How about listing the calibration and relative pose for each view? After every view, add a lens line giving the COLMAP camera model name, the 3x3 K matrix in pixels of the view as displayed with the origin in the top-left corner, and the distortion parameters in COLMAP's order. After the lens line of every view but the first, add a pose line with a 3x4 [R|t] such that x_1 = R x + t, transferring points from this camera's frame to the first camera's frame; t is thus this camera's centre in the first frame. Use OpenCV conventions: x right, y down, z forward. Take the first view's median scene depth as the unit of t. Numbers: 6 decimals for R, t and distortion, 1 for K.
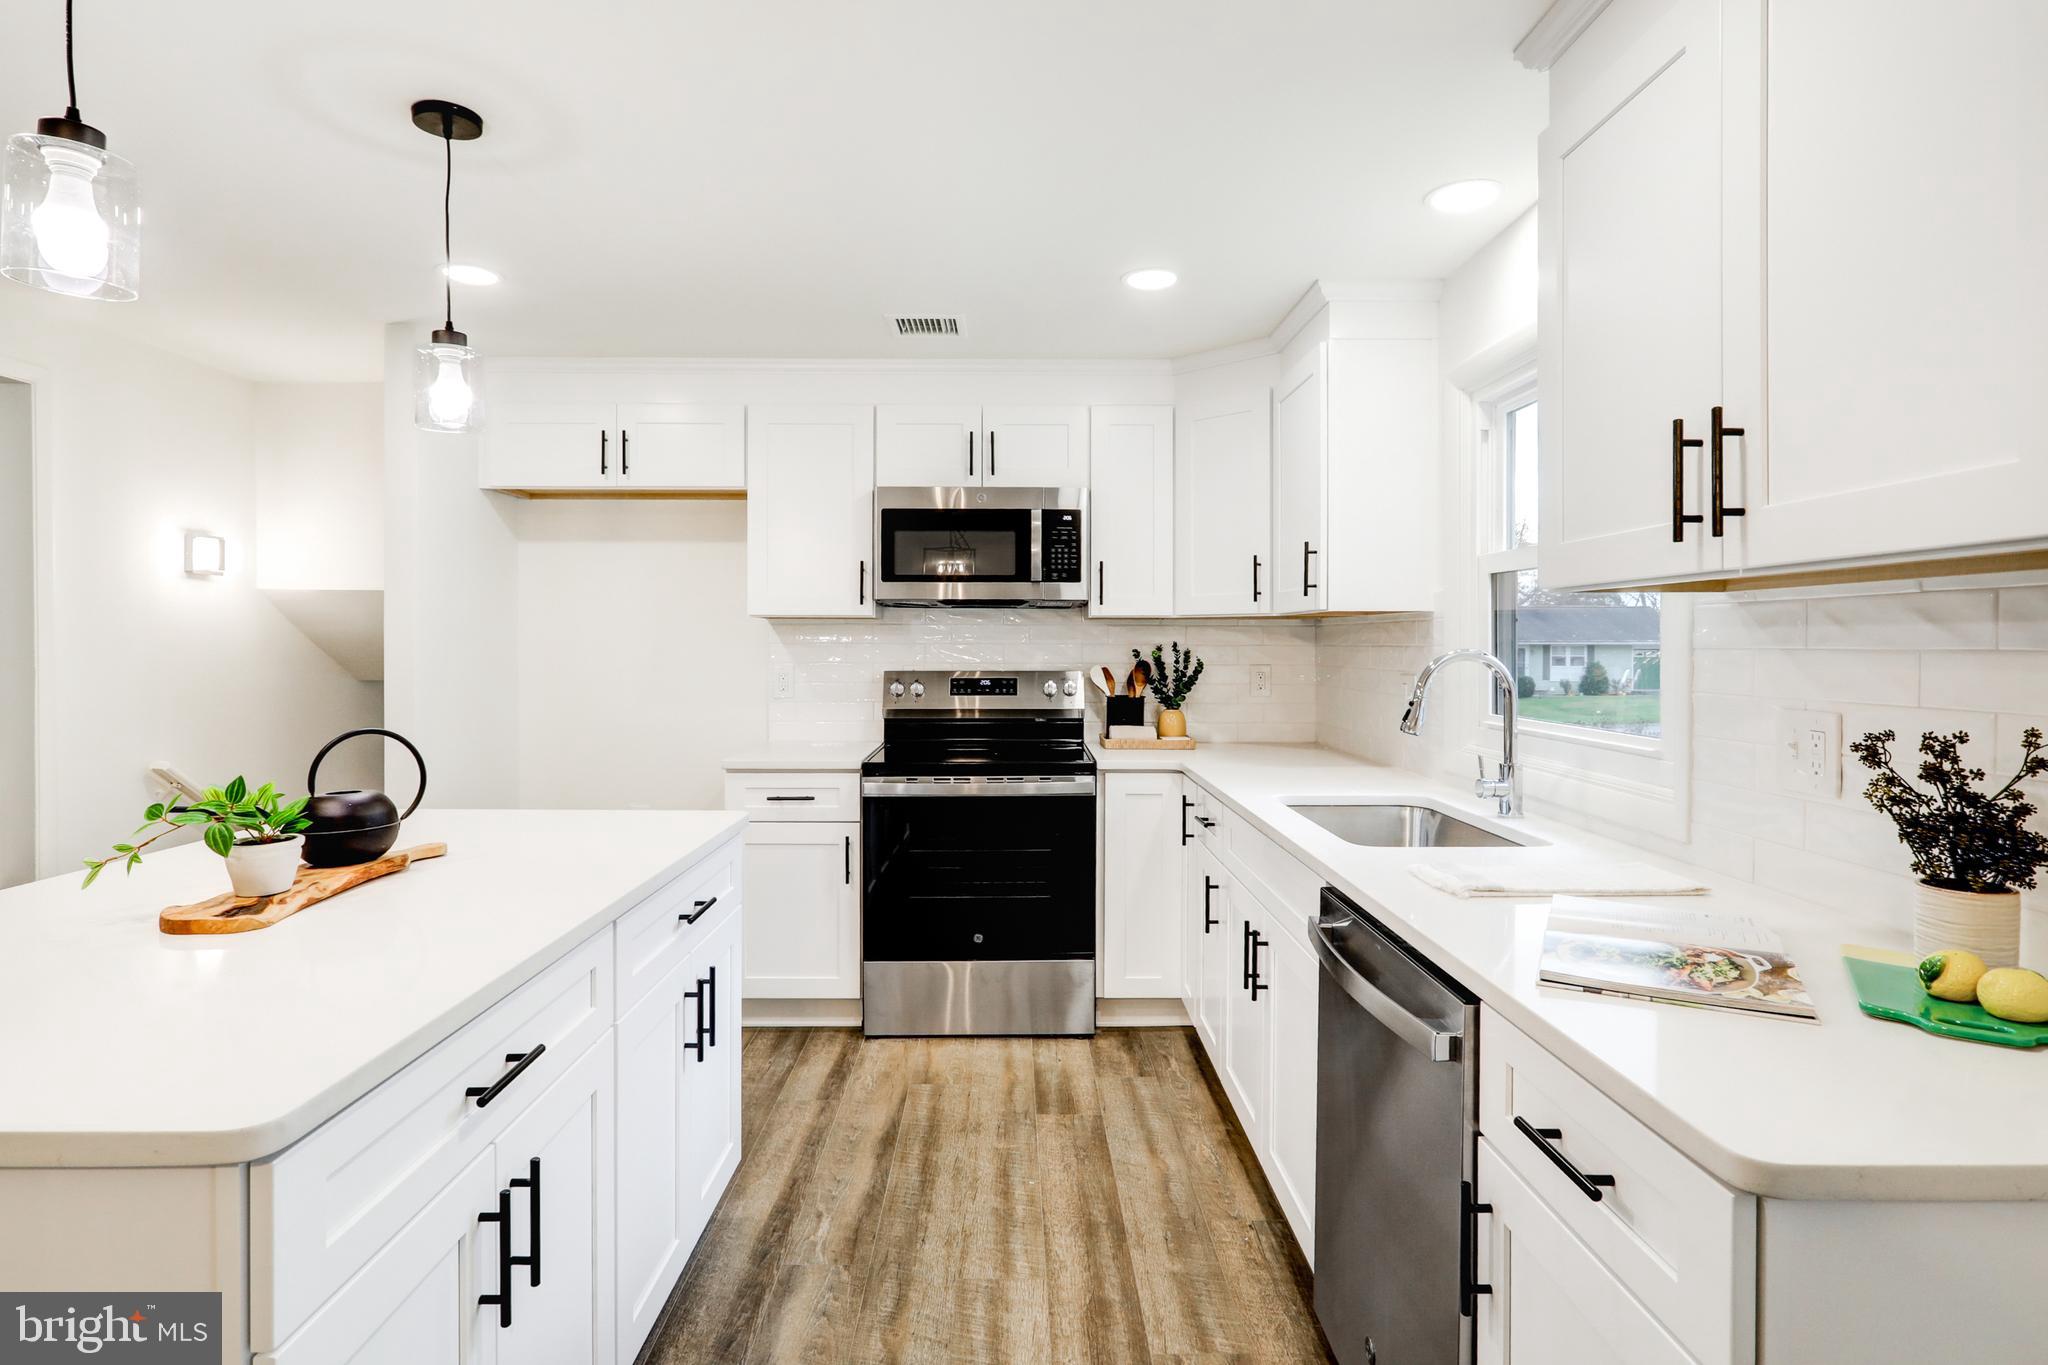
lens RADIAL K [[1068.1, 0, 1016.5], [0, 1068.1, 652.6], [0, 0, 1]] dist [-0.002268, -0.000456]
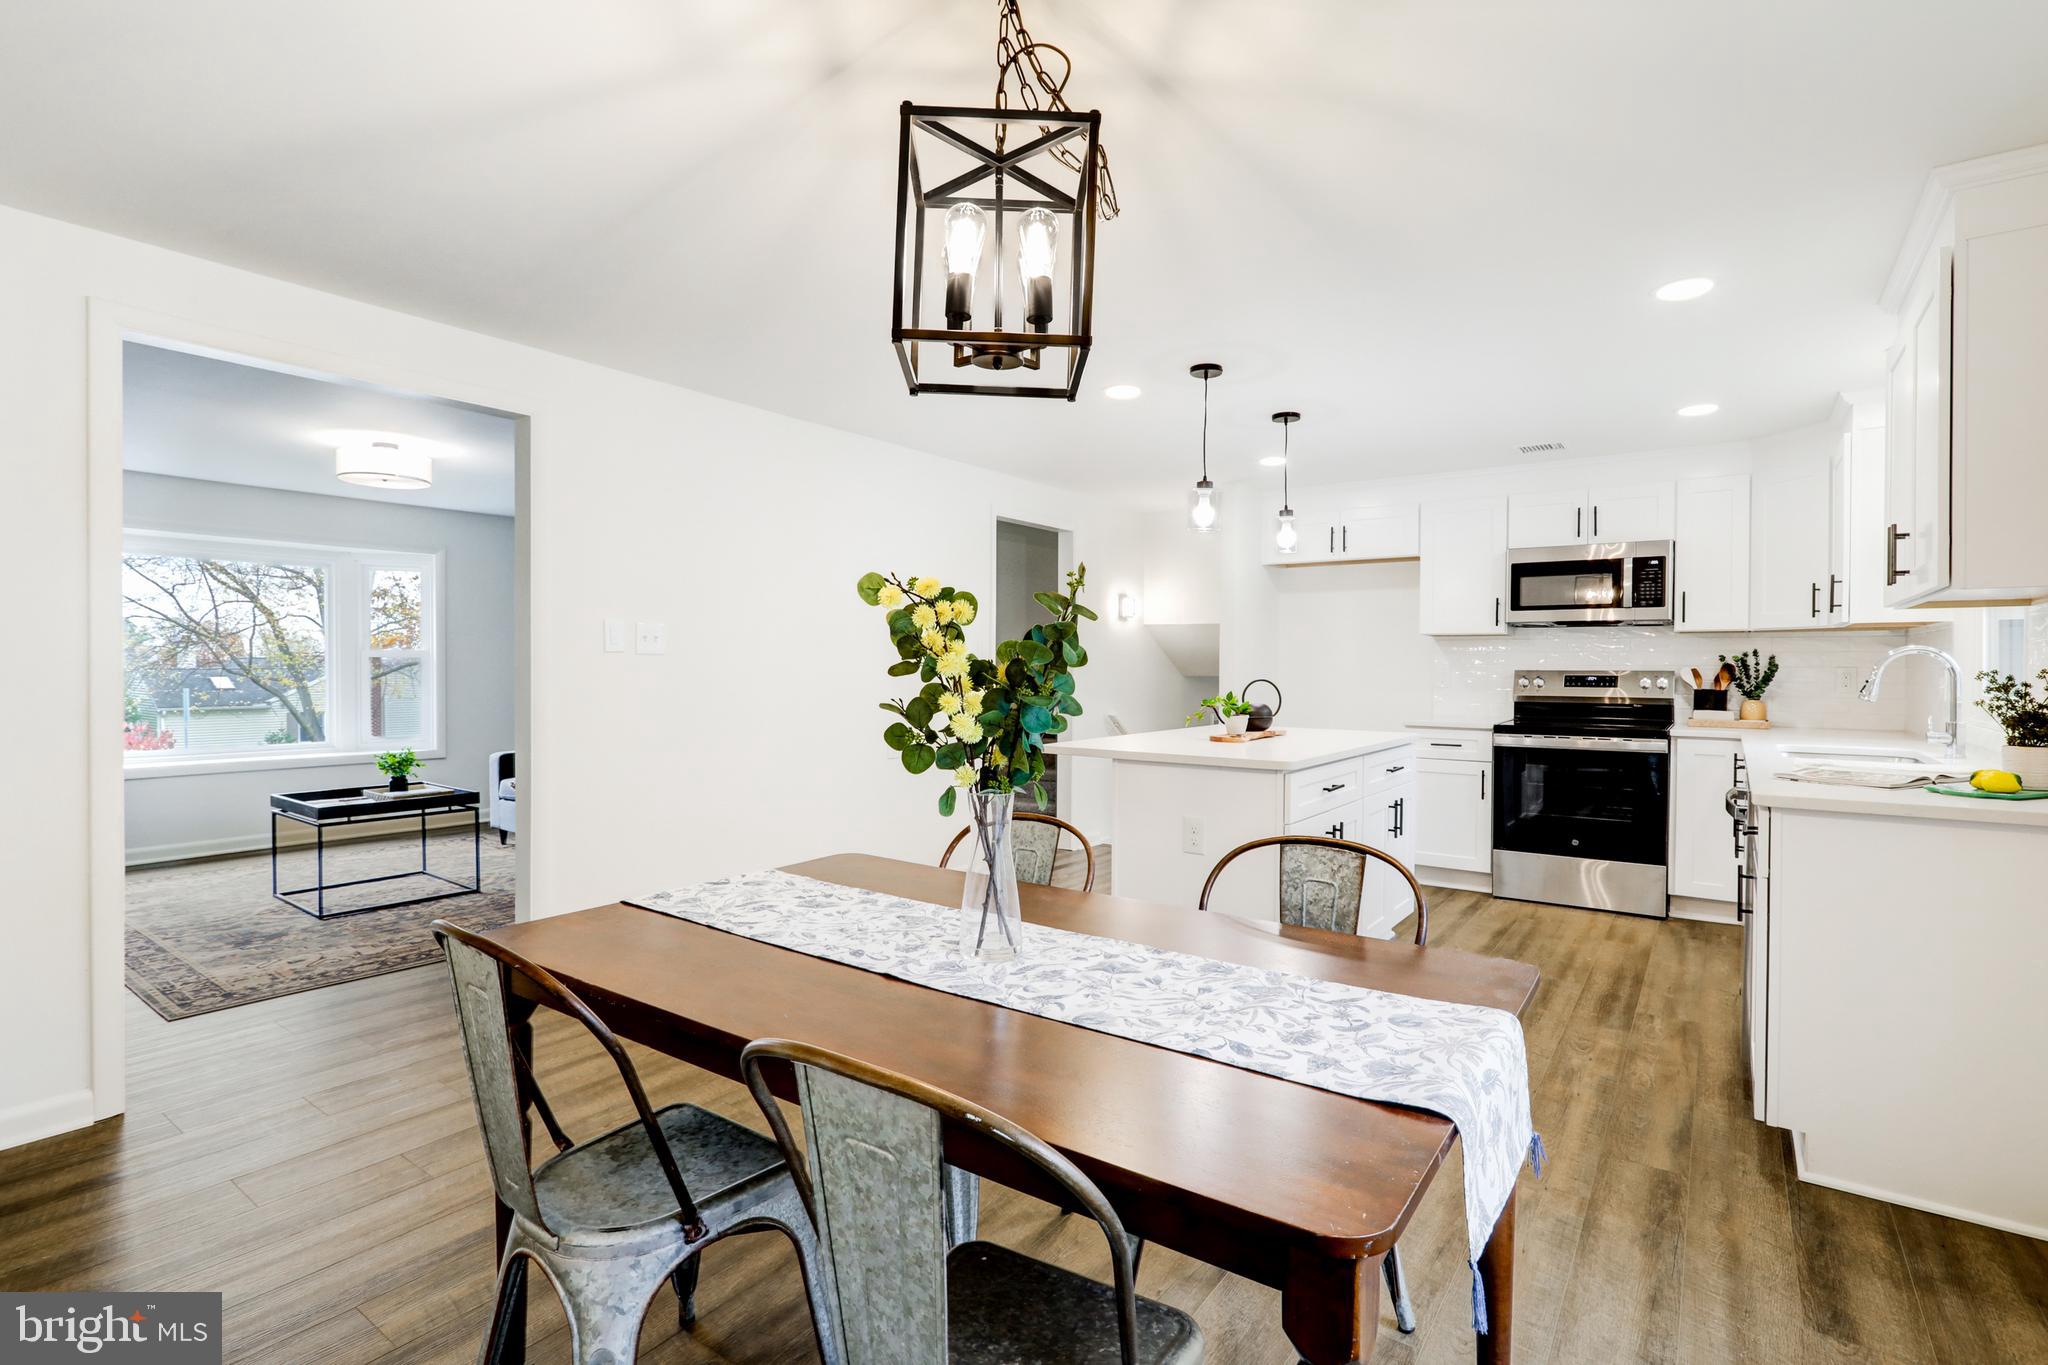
lens RADIAL K [[990.0, 0, 1024.0], [0, 990.0, 682.5], [0, 0, 1]] dist [0.000585, 0.000114]
pose [[0.812325, 0.012048, -0.583081, 0.148252], [-0.007991, 0.999923, 0.009529, 0.031338], [0.583151, -0.003082, 0.812358, -0.615681]]
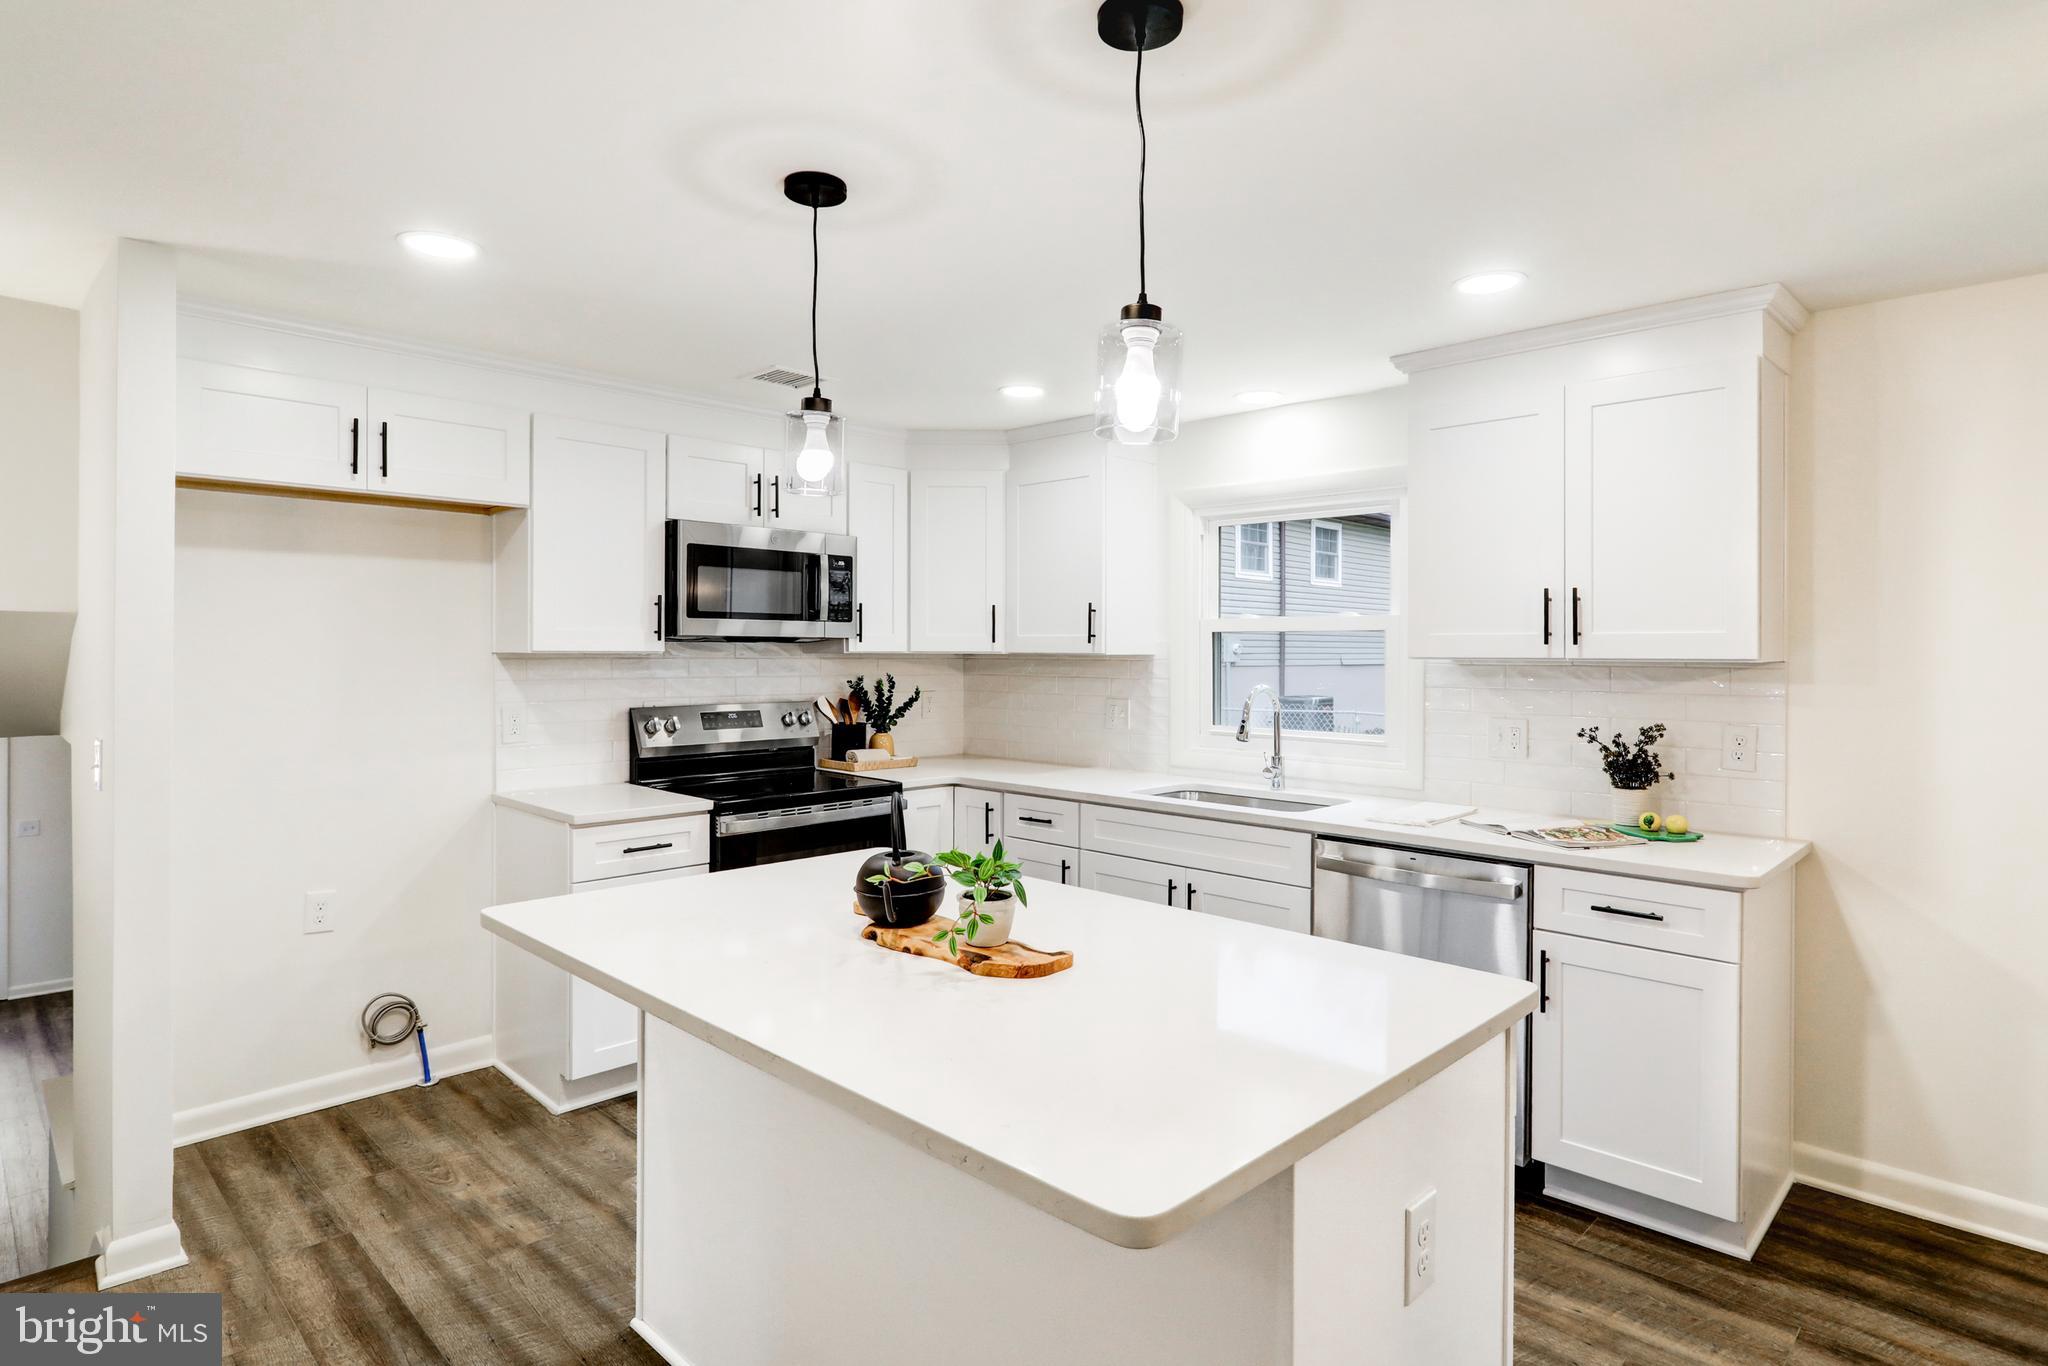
lens RADIAL K [[1095.4, 0, 1055.4], [0, 1095.4, 656.6], [0, 0, 1]] dist [-0.002758, -0.000963]
pose [[0.695736, -0.001055, 0.718297, -0.658936], [0.002397, 0.999997, -0.000853, -0.031211], [-0.718293, 0.002315, 0.695736, 0.065829]]
